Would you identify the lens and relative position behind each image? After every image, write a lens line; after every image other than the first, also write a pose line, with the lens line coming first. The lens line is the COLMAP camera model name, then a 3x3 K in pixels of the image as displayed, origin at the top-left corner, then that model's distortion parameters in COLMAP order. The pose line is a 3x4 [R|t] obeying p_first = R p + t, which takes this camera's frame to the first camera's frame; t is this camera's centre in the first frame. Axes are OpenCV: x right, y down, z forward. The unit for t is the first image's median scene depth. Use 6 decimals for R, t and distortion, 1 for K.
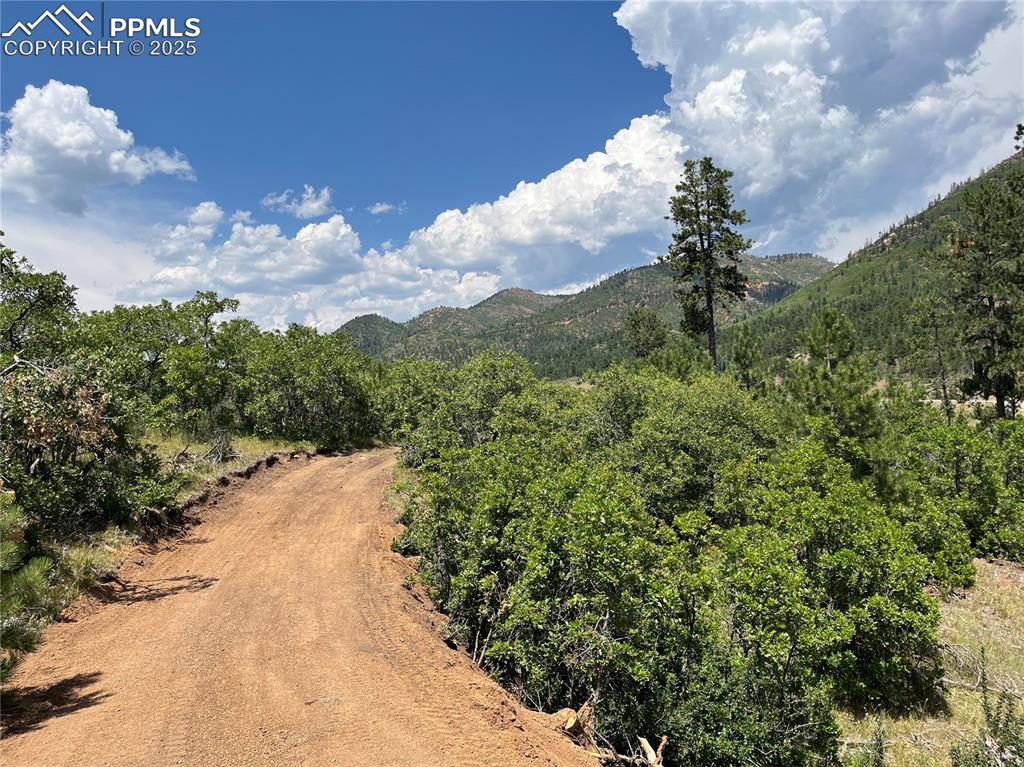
lens RADIAL K [[773.4, 0, 502.4], [0, 773.4, 386.6], [0, 0, 1]] dist [0.061469, -0.080319]
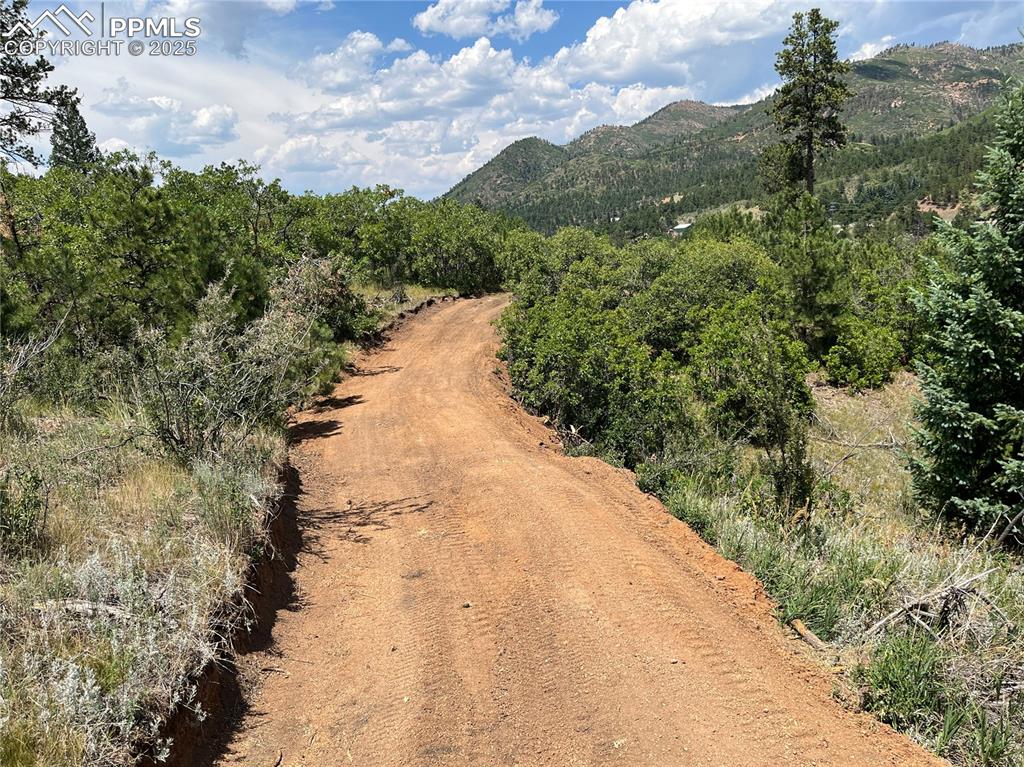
lens RADIAL K [[773.4, 0, 509.5], [0, 773.4, 398.7], [0, 0, 1]] dist [0.061469, -0.080319]
pose [[0.980545, 0.027645, -0.194340, 0.154475], [0.018502, 0.972609, 0.231710, -0.068498], [0.195423, -0.230797, 0.953175, -0.456901]]
